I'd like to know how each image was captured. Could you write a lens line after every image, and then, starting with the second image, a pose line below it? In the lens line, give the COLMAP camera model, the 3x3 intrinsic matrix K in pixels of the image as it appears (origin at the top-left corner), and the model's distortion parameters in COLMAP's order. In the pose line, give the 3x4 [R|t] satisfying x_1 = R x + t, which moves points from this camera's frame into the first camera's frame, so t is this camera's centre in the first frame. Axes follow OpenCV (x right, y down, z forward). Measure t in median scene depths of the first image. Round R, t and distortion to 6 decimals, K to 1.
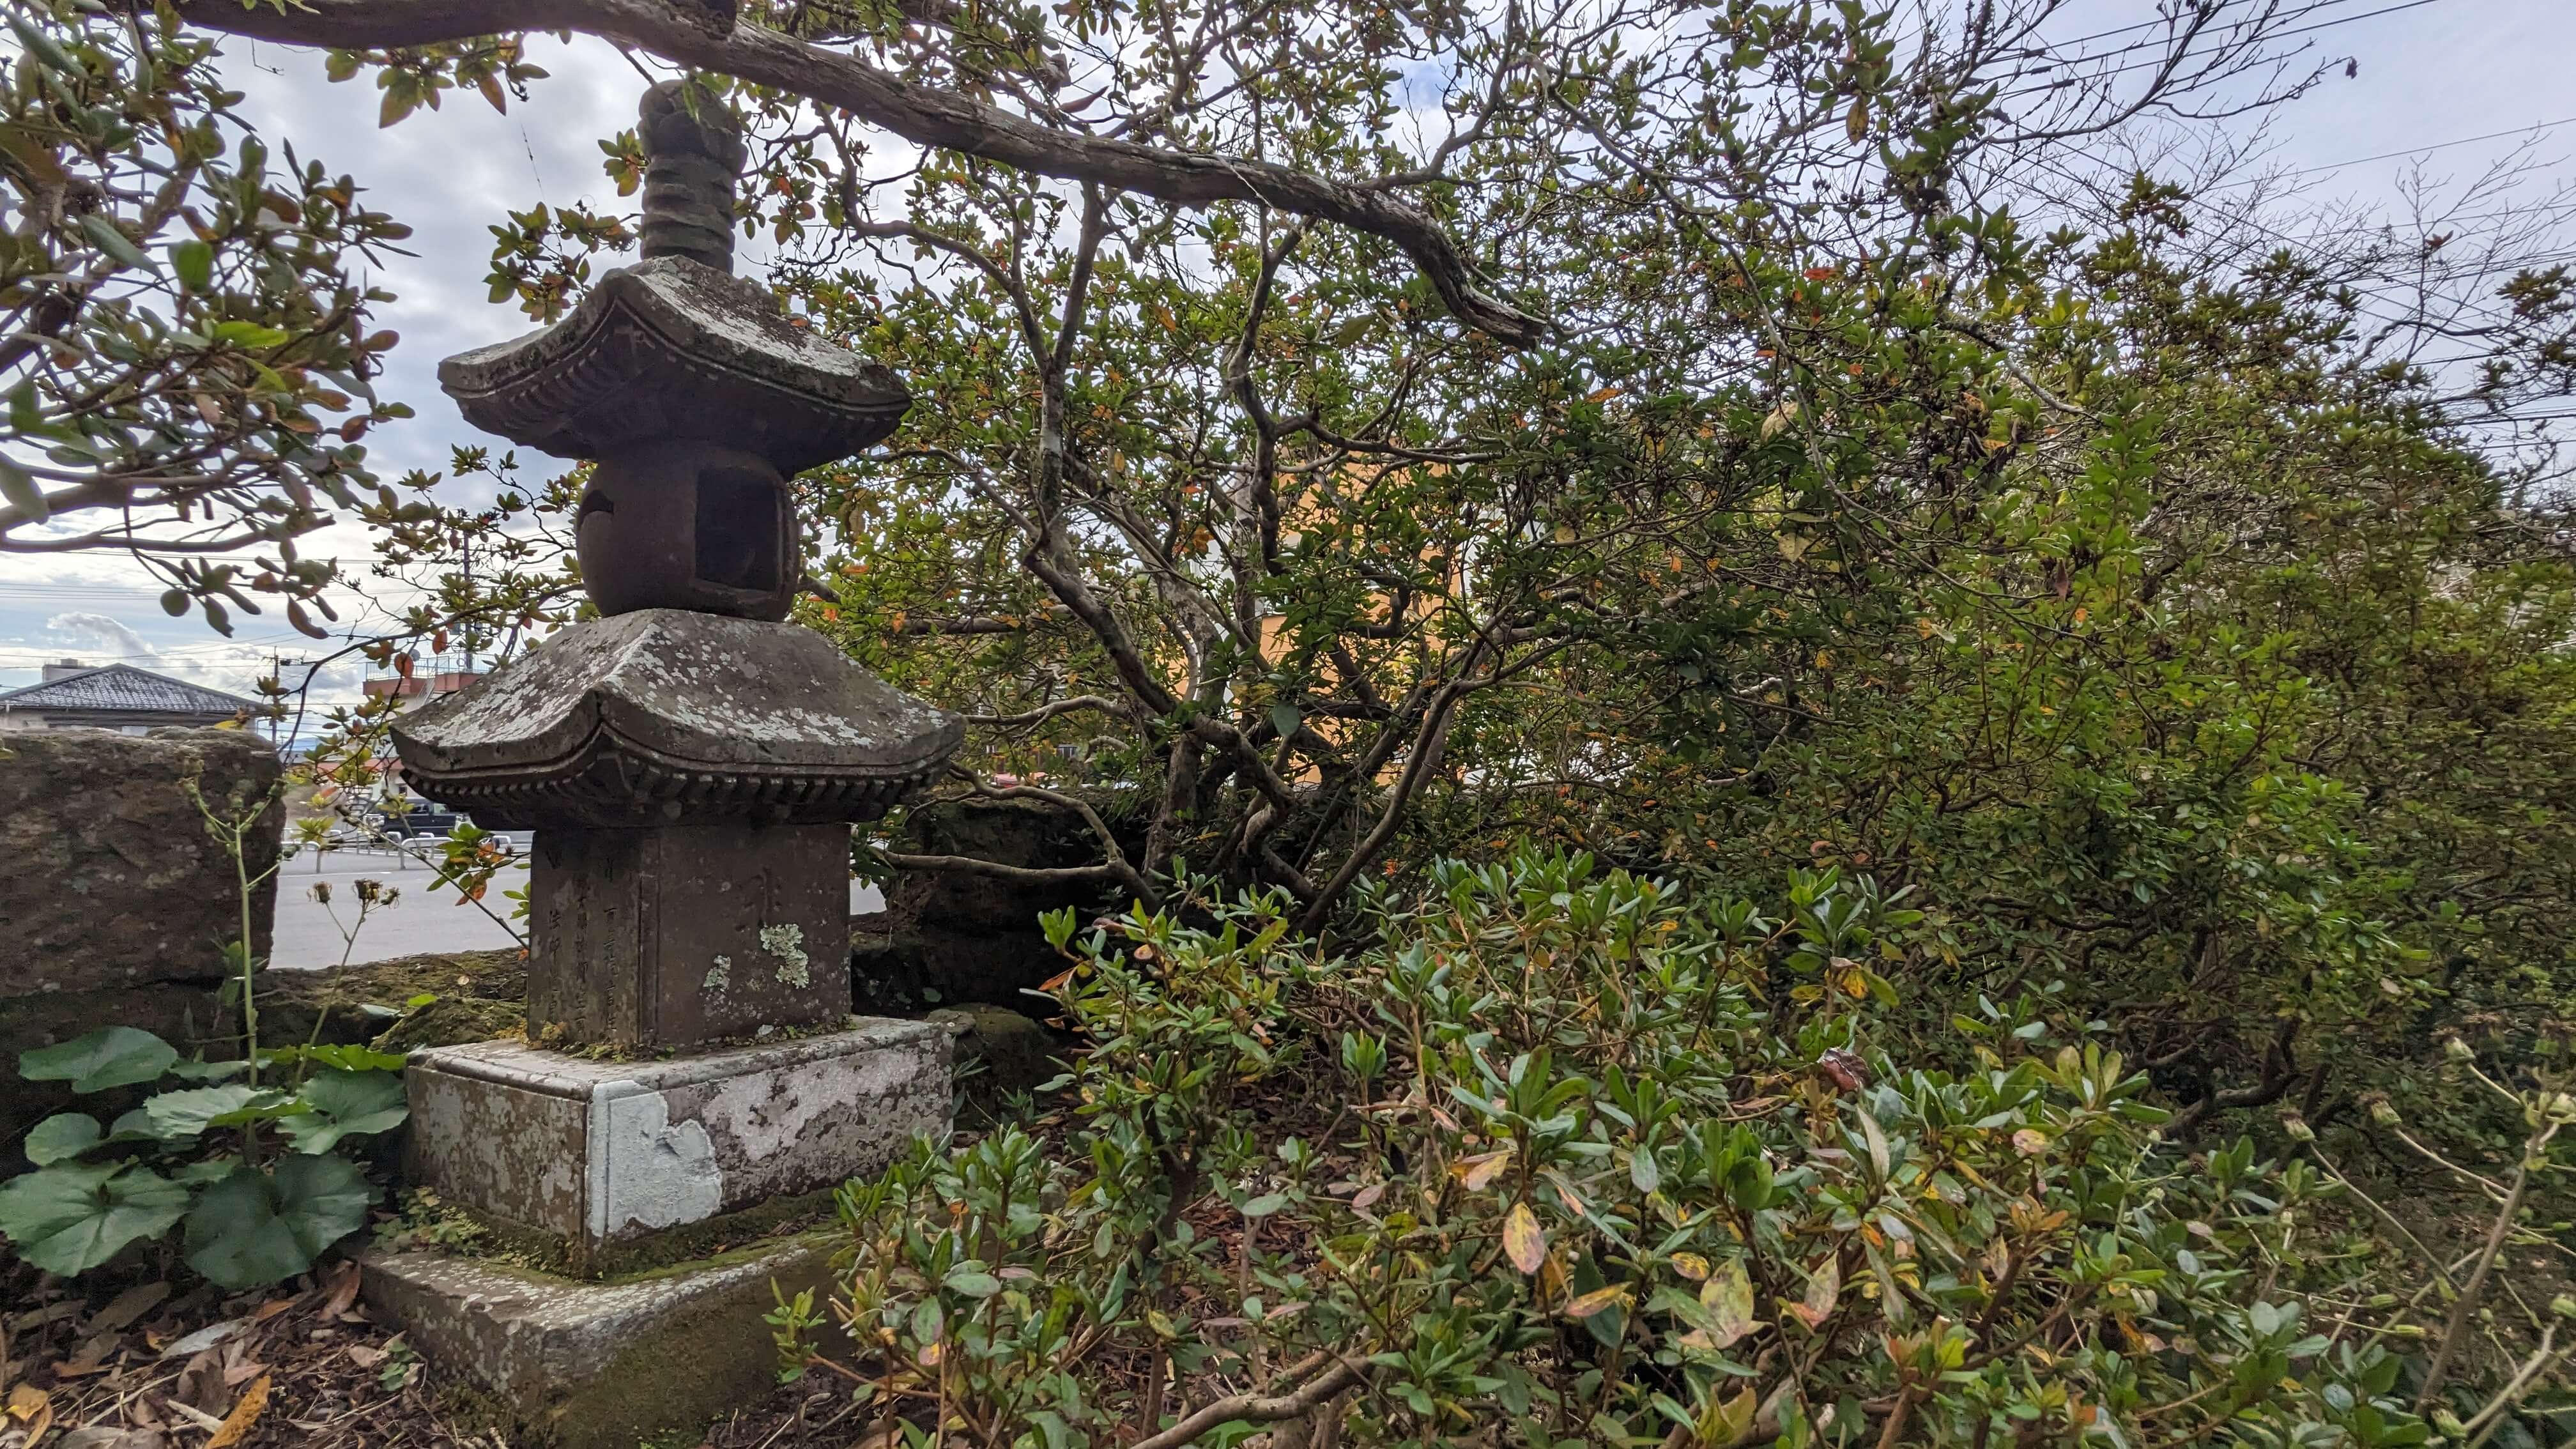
lens RADIAL K [[1235.5, 0, 1288.0], [0, 1235.5, 724.5], [0, 0, 1]] dist [-0.011706, 0.001902]
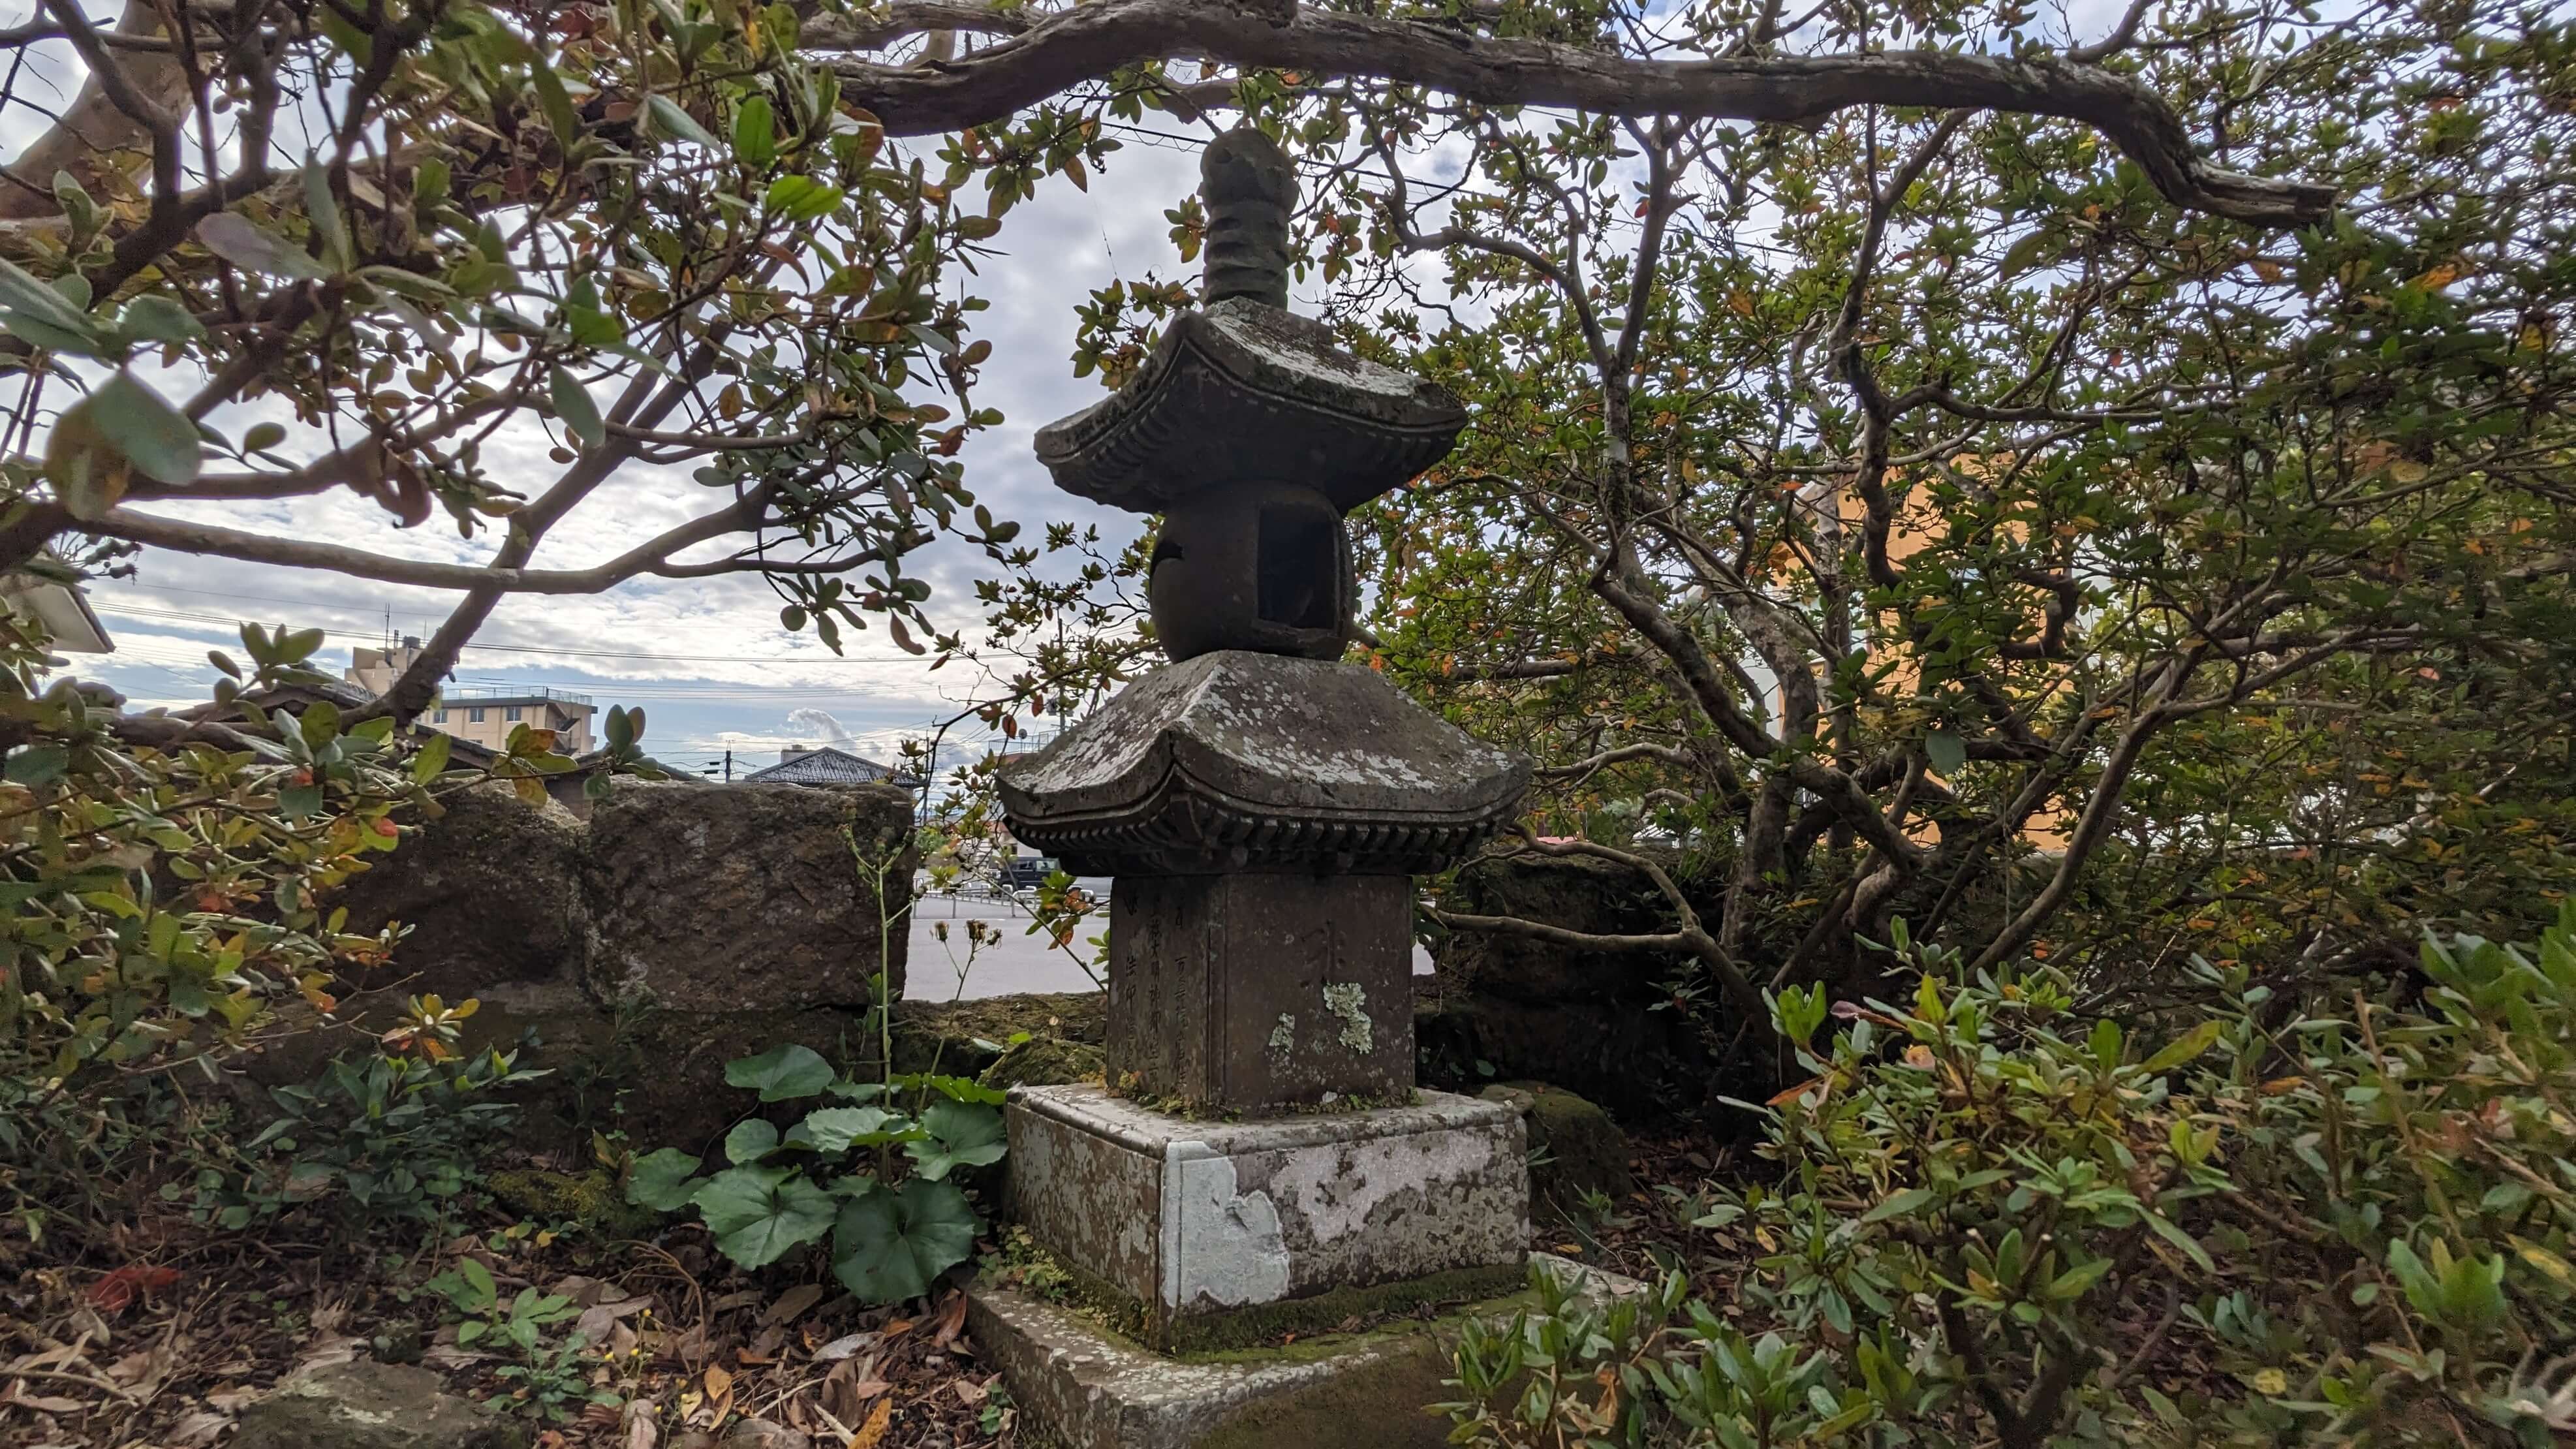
lens RADIAL K [[1235.6, 0, 1288.0], [0, 1235.6, 724.5], [0, 0, 1]] dist [-0.011706, 0.001902]
pose [[0.917985, -0.030049, -0.395476, -0.076579], [0.008438, 0.998380, -0.056272, 0.019682], [0.396526, 0.048319, 0.916751, 0.122055]]
